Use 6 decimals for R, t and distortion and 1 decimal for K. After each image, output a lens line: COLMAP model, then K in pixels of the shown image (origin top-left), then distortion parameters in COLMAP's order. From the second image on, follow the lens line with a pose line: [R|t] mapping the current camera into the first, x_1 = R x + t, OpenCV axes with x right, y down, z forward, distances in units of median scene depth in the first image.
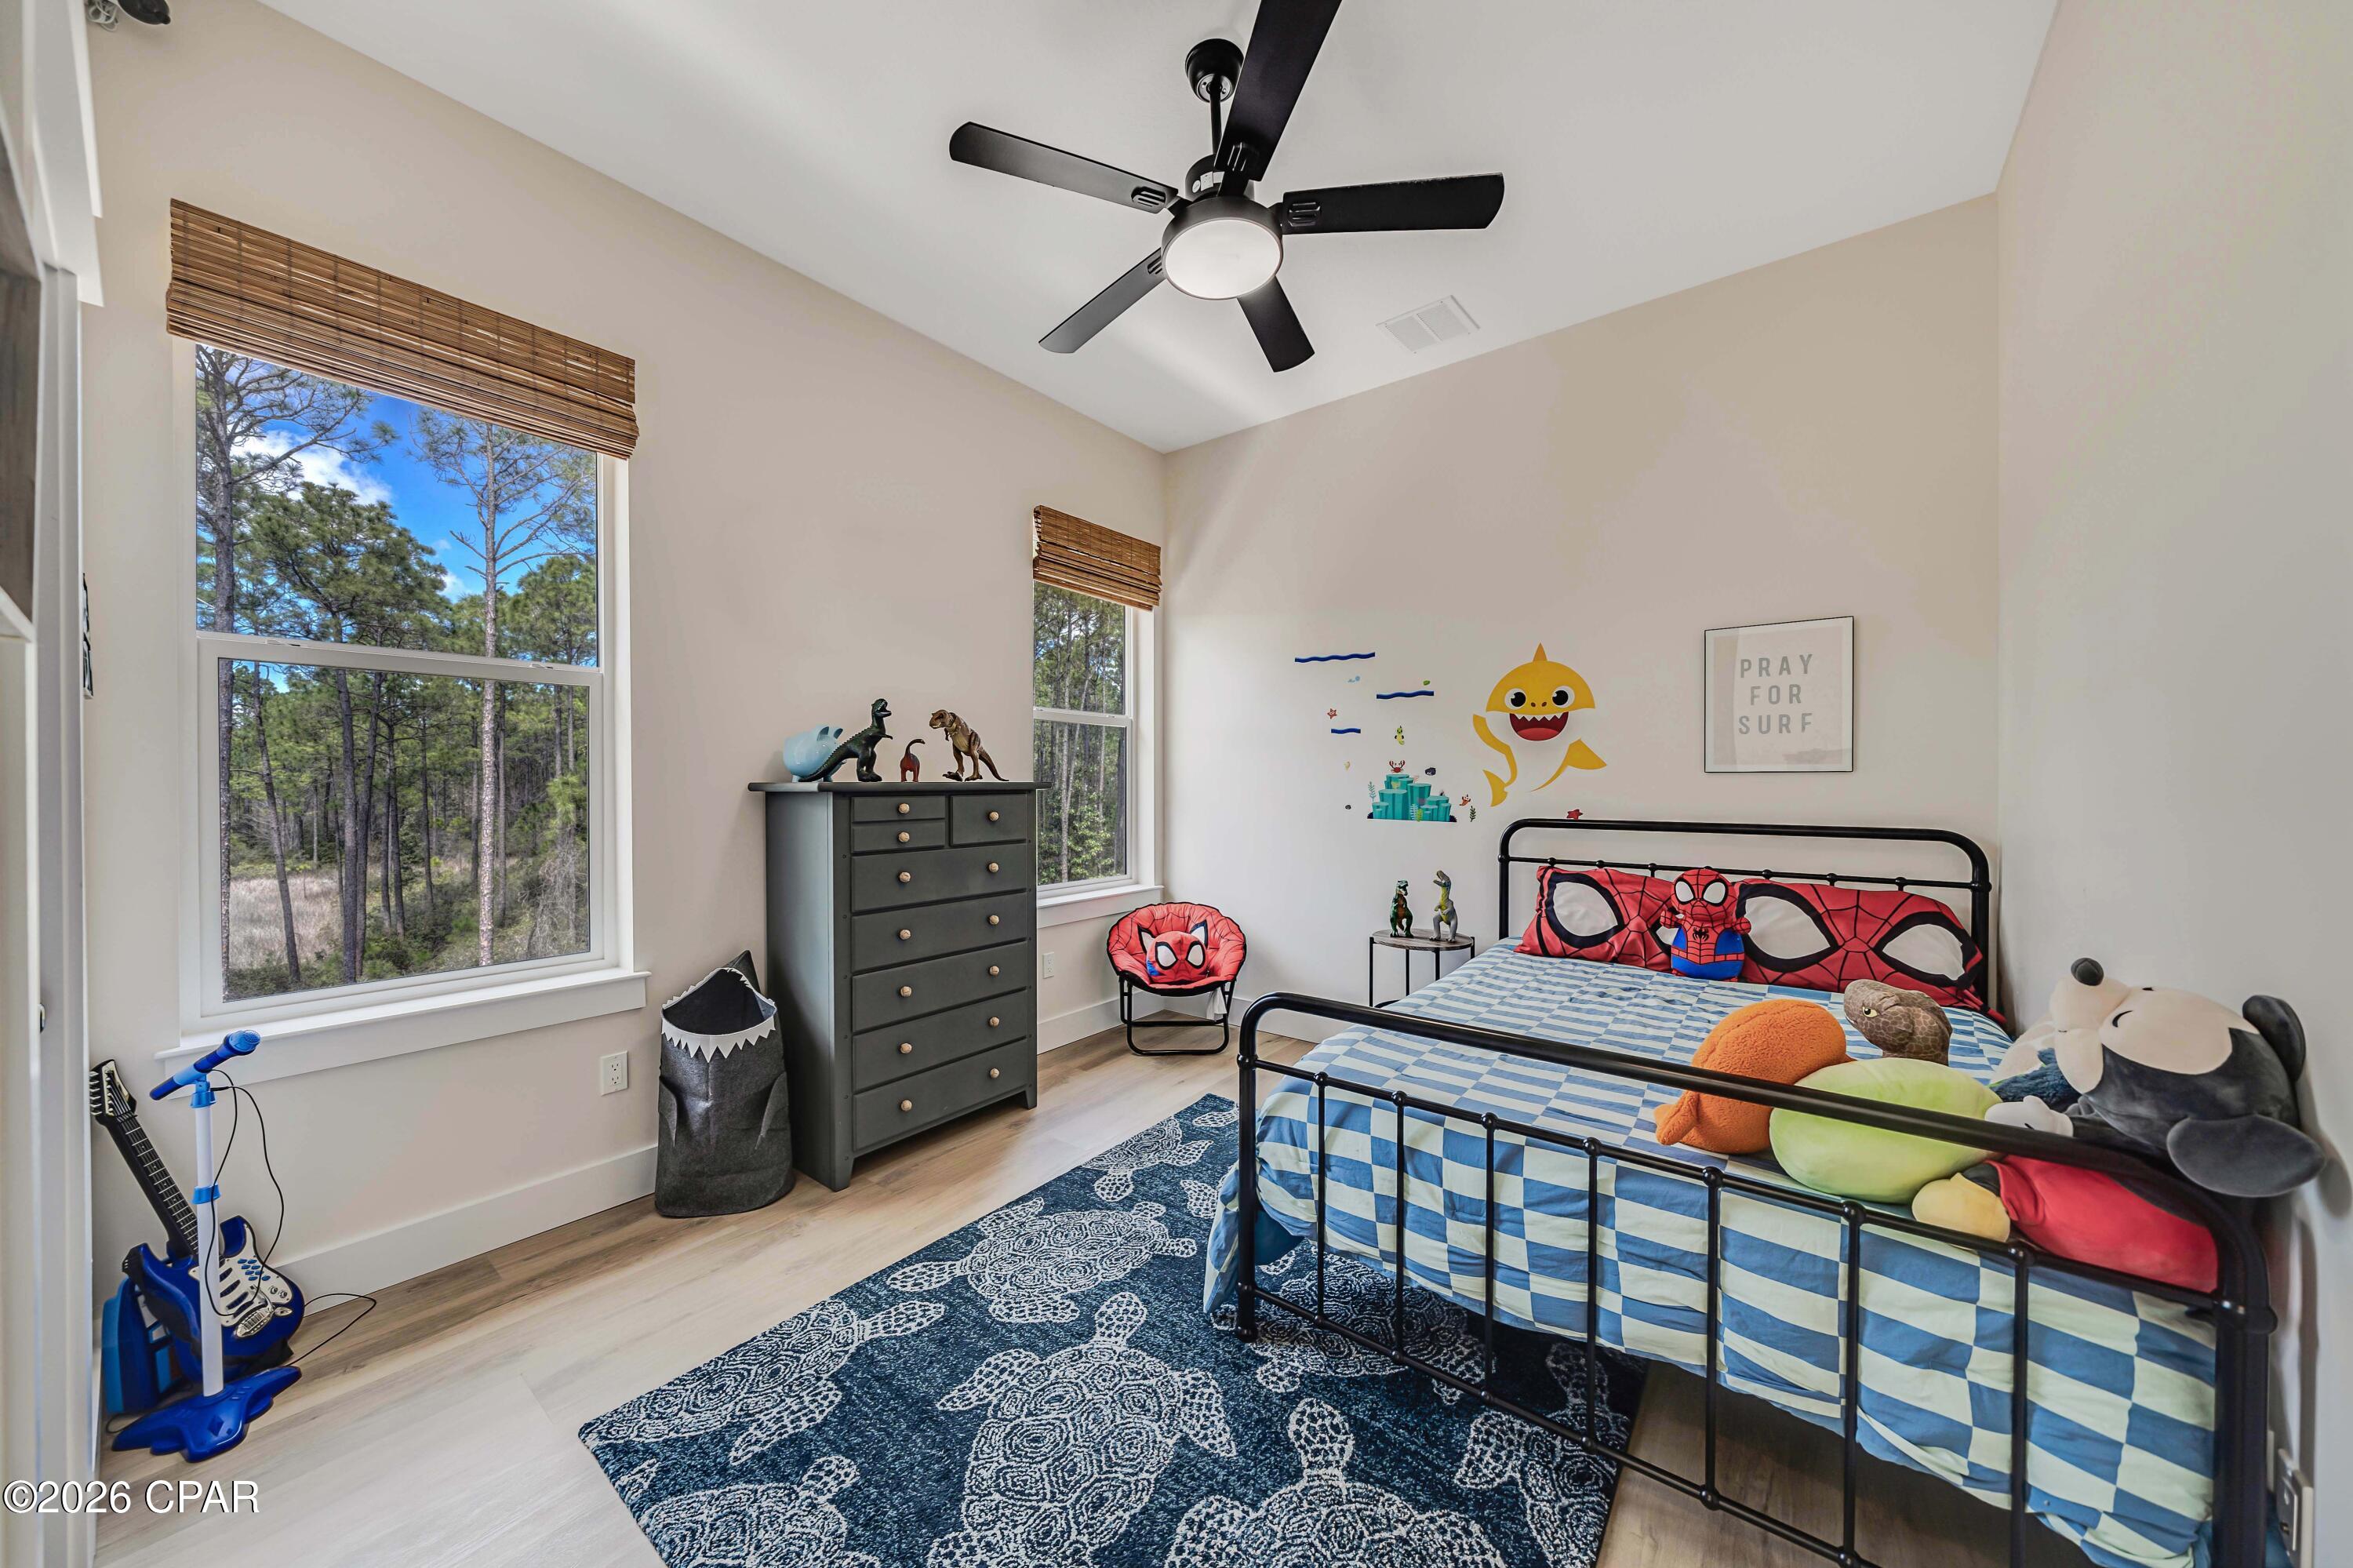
lens RADIAL K [[817.4, 0, 1161.5], [0, 817.4, 771.4], [0, 0, 1]] dist [-0.005622, -0.000194]
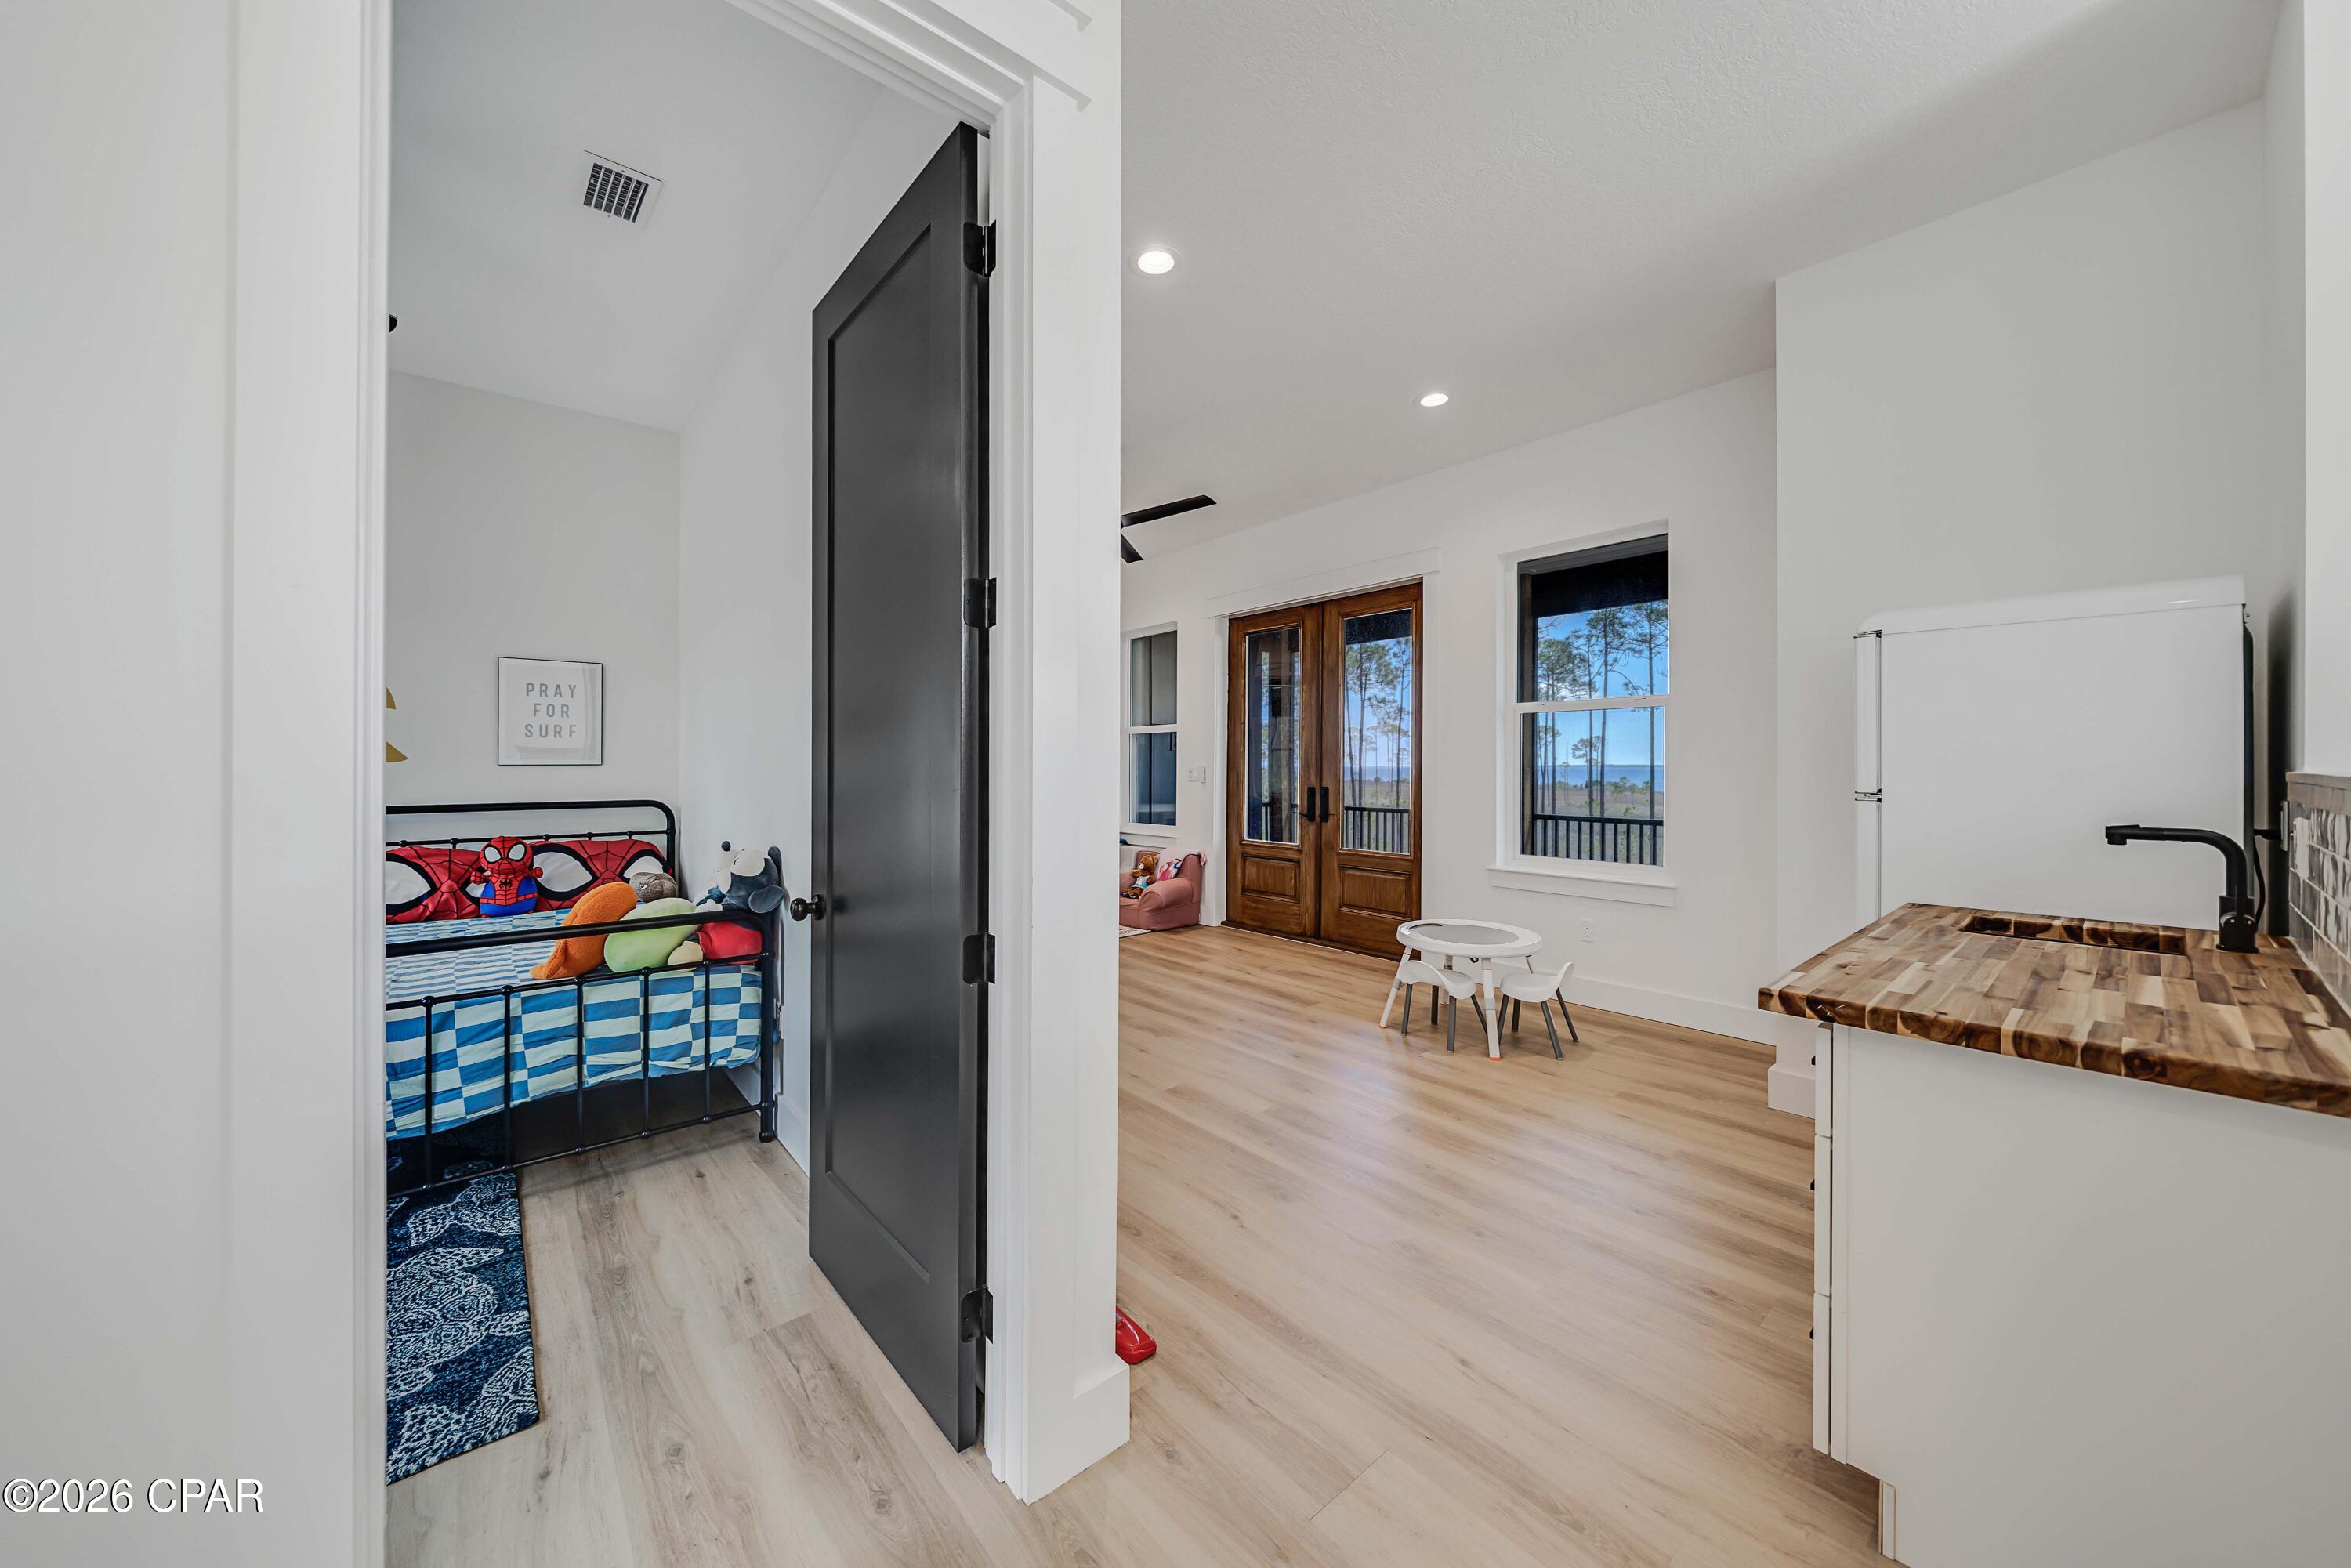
lens RADIAL K [[816.7, 0, 1160.6], [0, 816.7, 771.4], [0, 0, 1]] dist [-0.005622, -0.000194]
pose [[0.207097, -0.008337, 0.978285, -0.825384], [-0.006150, 0.999933, 0.009823, -0.017159], [-0.978301, -0.008051, 0.207032, -0.660158]]
